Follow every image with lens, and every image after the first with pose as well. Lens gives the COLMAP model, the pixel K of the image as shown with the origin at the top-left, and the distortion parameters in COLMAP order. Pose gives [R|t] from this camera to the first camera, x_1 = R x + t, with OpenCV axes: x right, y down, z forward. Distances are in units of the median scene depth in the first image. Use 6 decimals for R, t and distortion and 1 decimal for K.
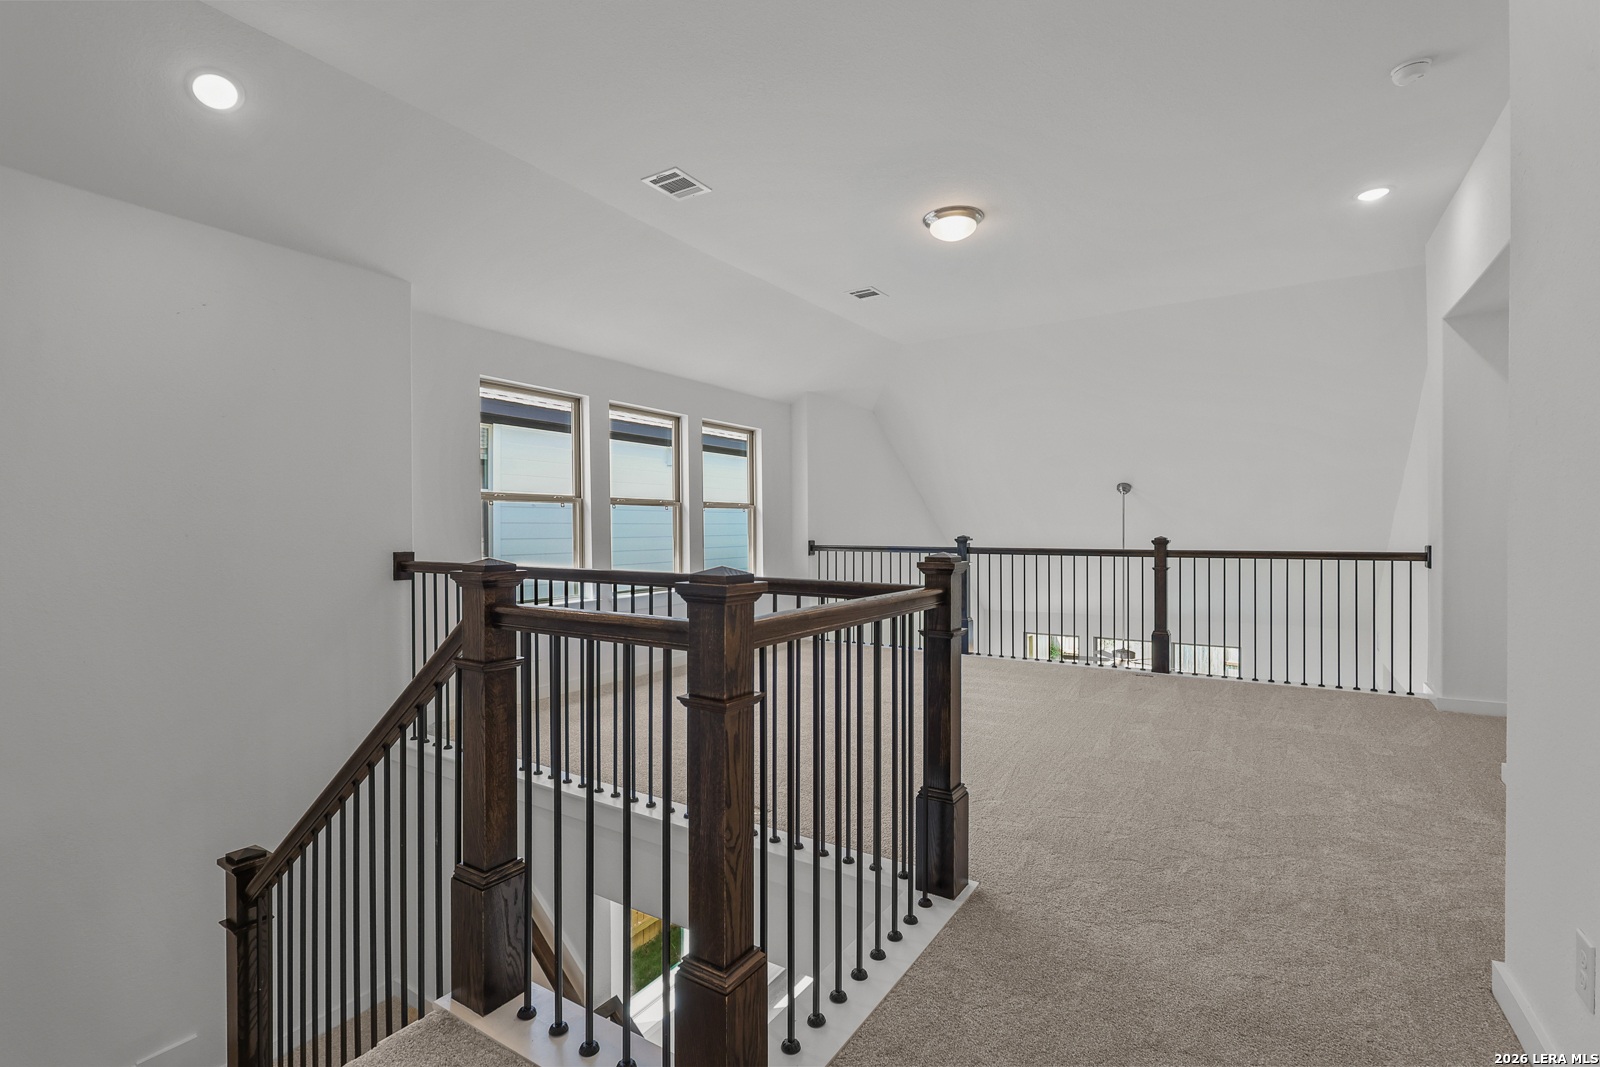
lens RADIAL K [[737.5, 0, 789.5], [0, 737.5, 527.5], [0, 0, 1]] dist [-0.007350, 0.003571]
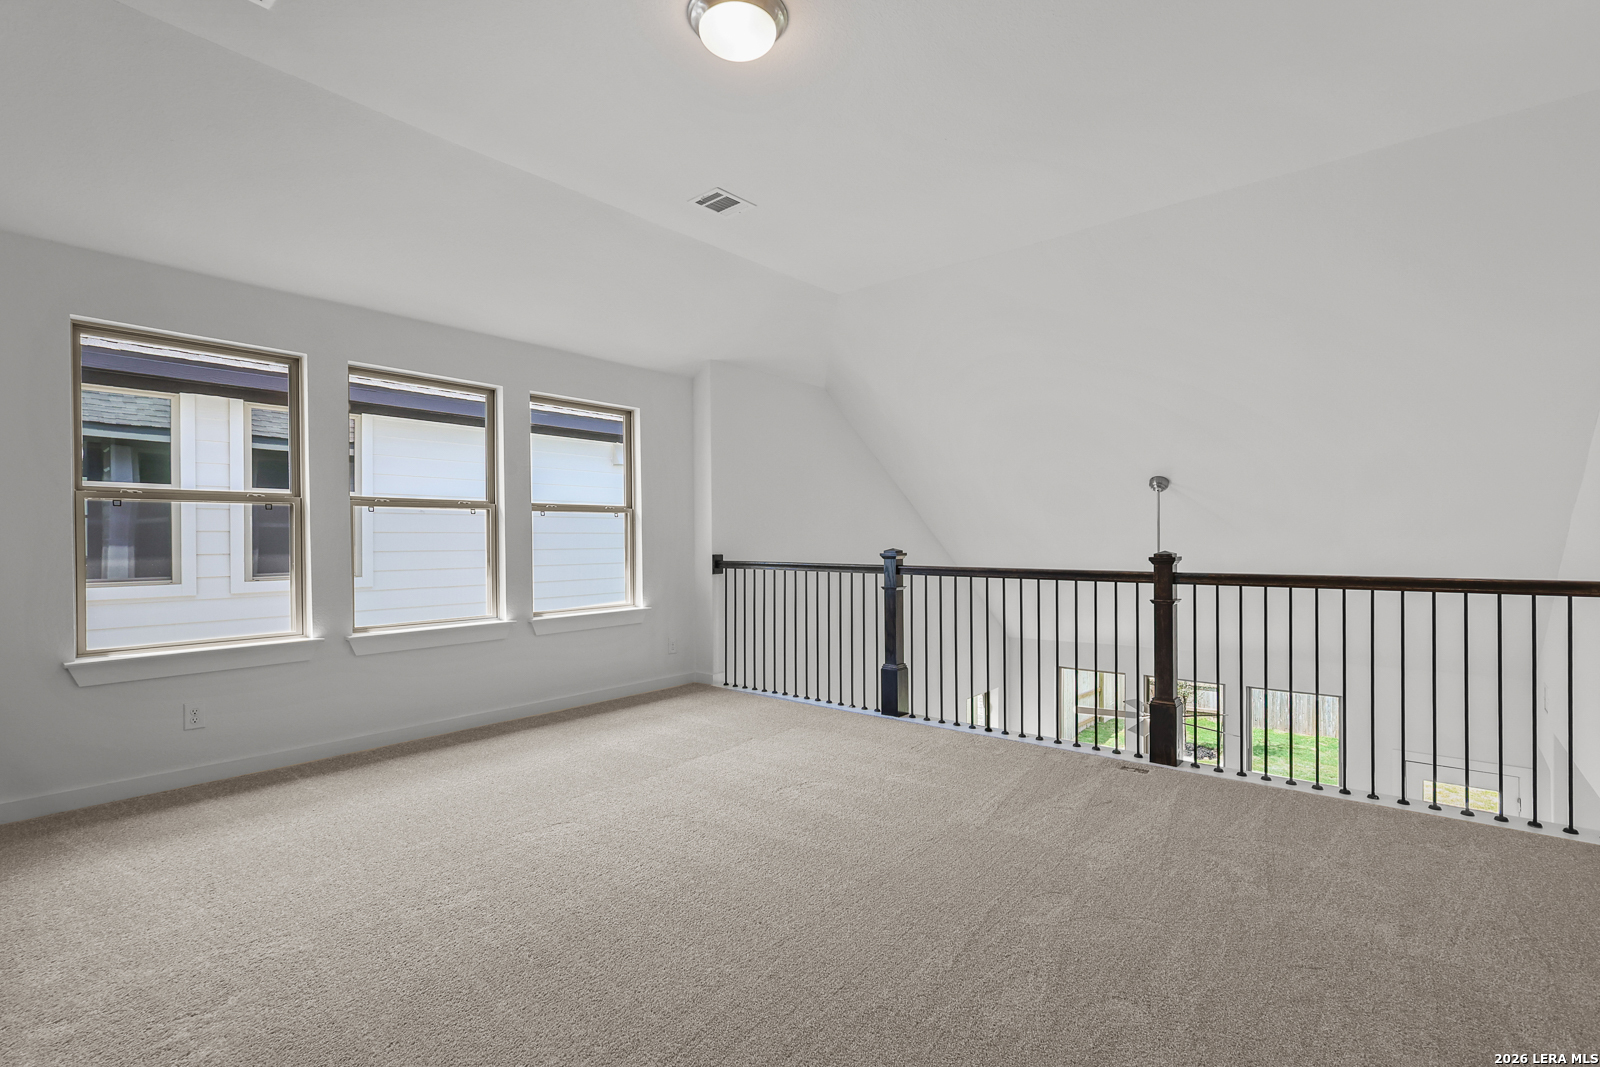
lens RADIAL K [[737.5, 0, 793.9], [0, 737.5, 538.3], [0, 0, 1]] dist [-0.007350, 0.003571]
pose [[0.992444, -0.000612, -0.122699, 0.200218], [0.000628, 1.000000, 0.000087, 0.000611], [0.122699, -0.000164, 0.992444, 0.247080]]
